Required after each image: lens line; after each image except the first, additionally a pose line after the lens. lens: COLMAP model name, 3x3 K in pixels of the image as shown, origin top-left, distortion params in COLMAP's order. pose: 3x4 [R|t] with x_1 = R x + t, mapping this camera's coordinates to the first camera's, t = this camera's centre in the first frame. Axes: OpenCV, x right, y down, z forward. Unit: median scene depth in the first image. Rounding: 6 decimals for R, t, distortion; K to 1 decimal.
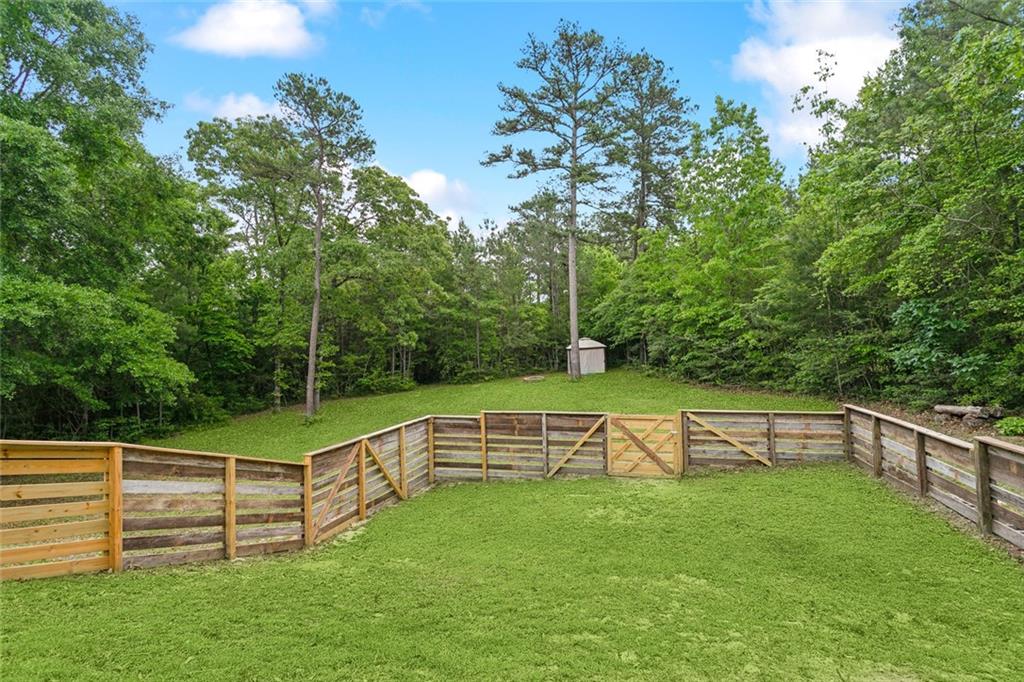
lens RADIAL K [[490.6, 0, 507.7], [0, 490.6, 327.8], [0, 0, 1]] dist [0.002557, 0.000709]
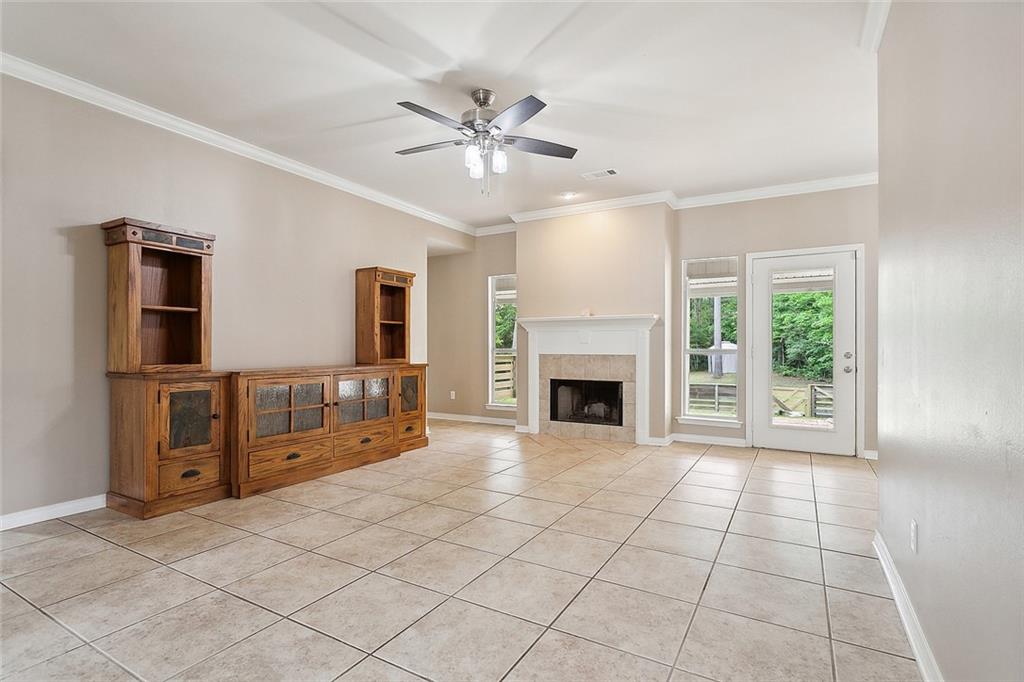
lens RADIAL K [[491.9, 0, 513.0], [0, 491.9, 355.8], [0, 0, 1]] dist [0.001620, 0.000398]
pose [[0.974558, 0.025712, -0.222657, -0.085615], [-0.014098, 0.998463, 0.053595, 0.000437], [0.223693, -0.049092, 0.973423, -0.278543]]
